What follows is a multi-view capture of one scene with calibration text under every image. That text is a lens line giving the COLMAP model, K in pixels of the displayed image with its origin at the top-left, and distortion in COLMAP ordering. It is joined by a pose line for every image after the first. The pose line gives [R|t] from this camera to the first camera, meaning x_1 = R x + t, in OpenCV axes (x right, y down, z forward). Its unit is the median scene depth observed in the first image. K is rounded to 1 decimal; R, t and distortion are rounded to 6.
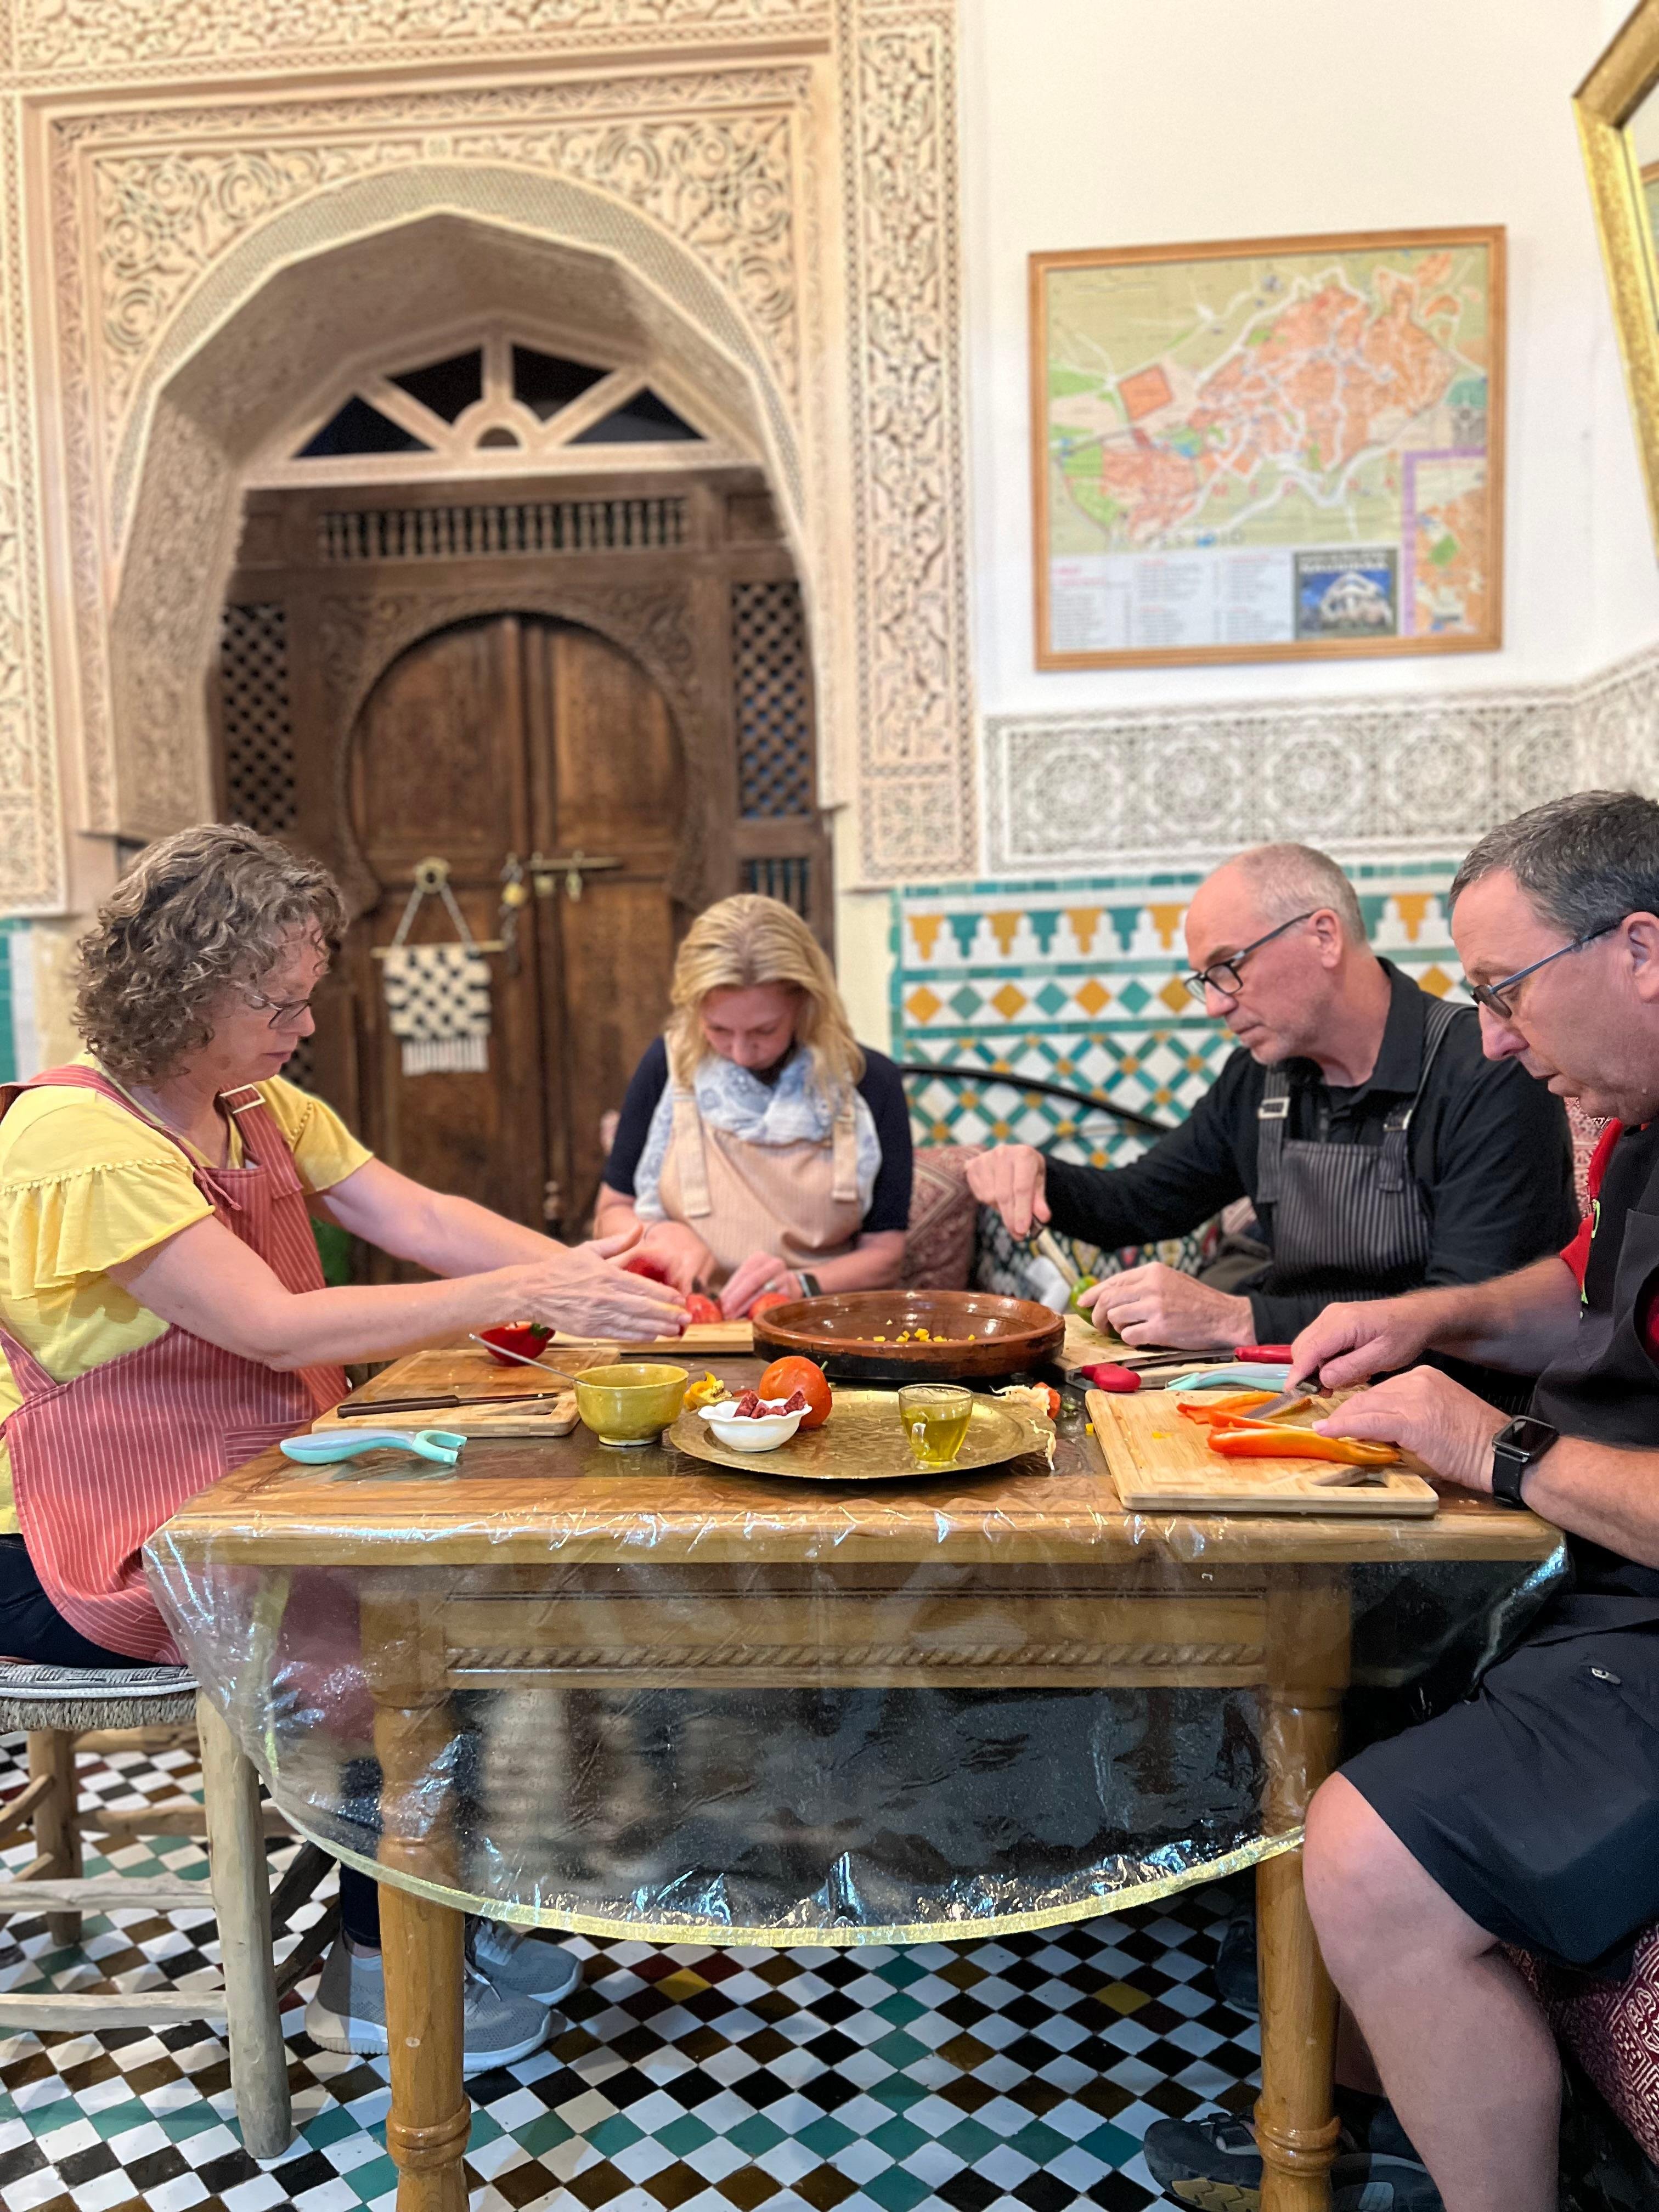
lens RADIAL K [[1682.0, 0, 829.5], [0, 1682.0, 1106.0], [0, 0, 1]] dist [0.070079, -0.075398]
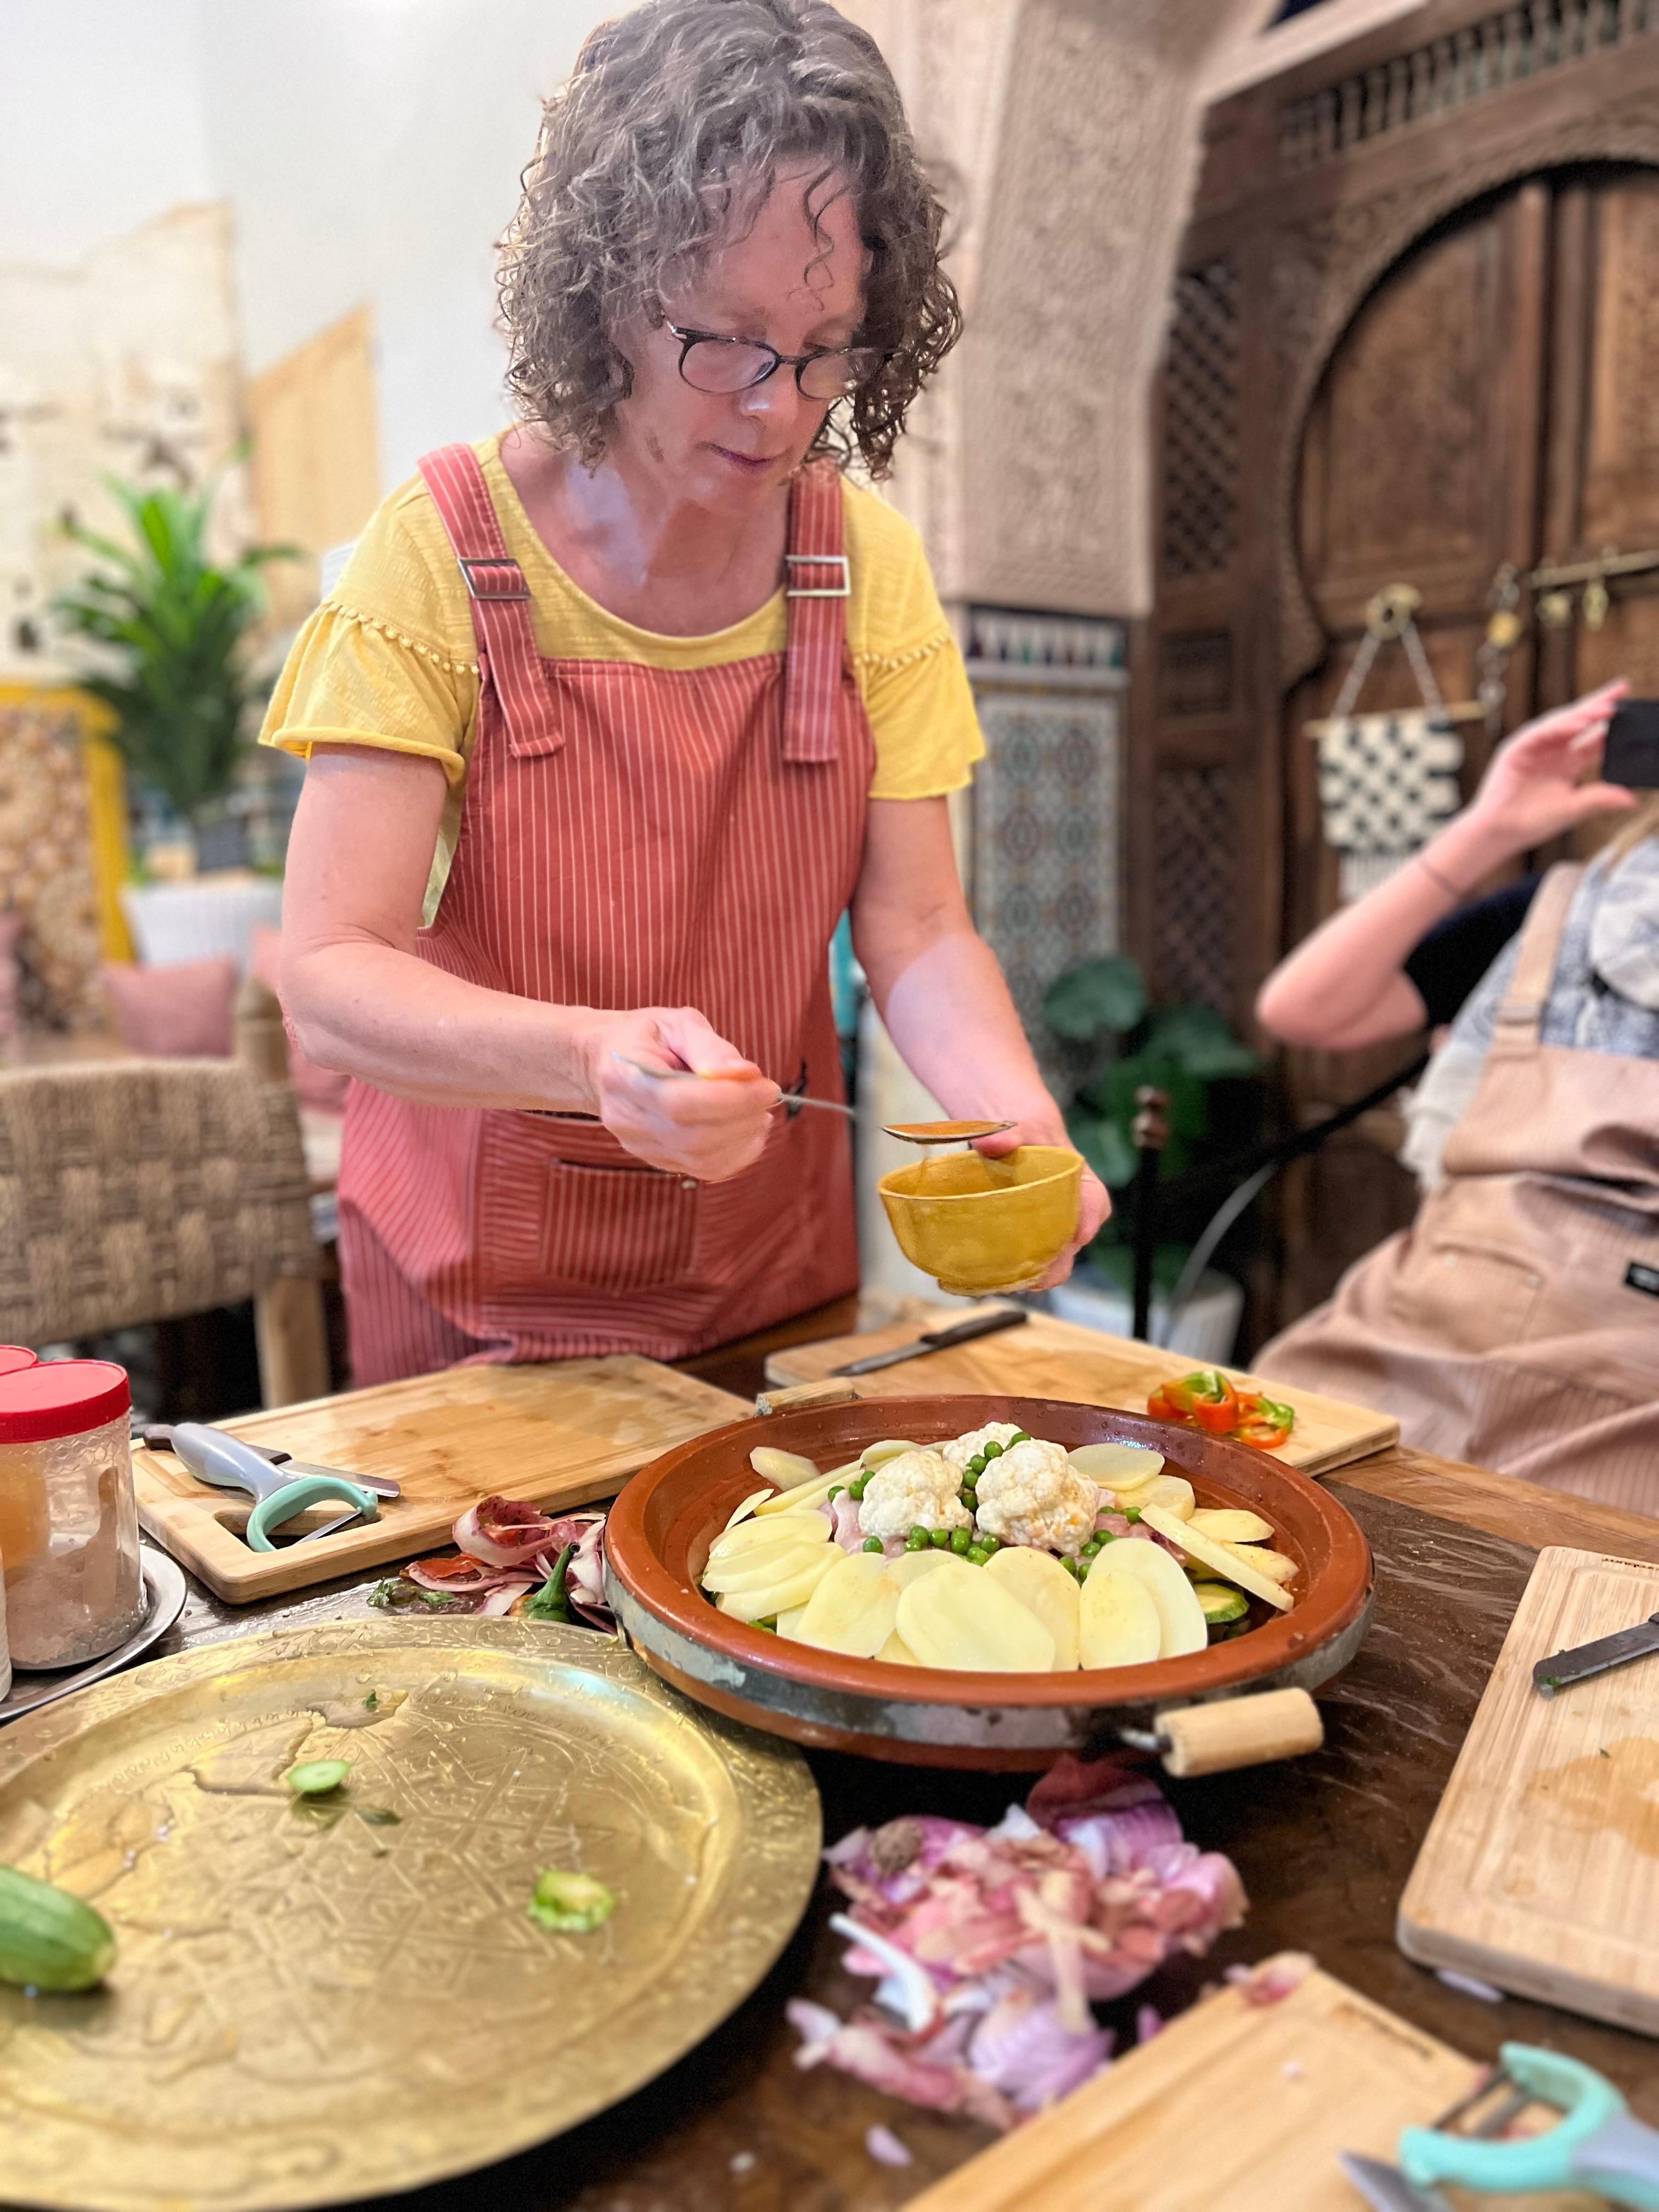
lens RADIAL K [[1682.0, 0, 829.5], [0, 1682.0, 1106.0], [0, 0, 1]] dist [0.070079, -0.075398]
pose [[0.663543, 0.116265, -0.739048, 0.152523], [-0.029252, 0.991127, 0.129658, -0.018804], [0.747566, -0.064415, 0.661057, 0.350663]]
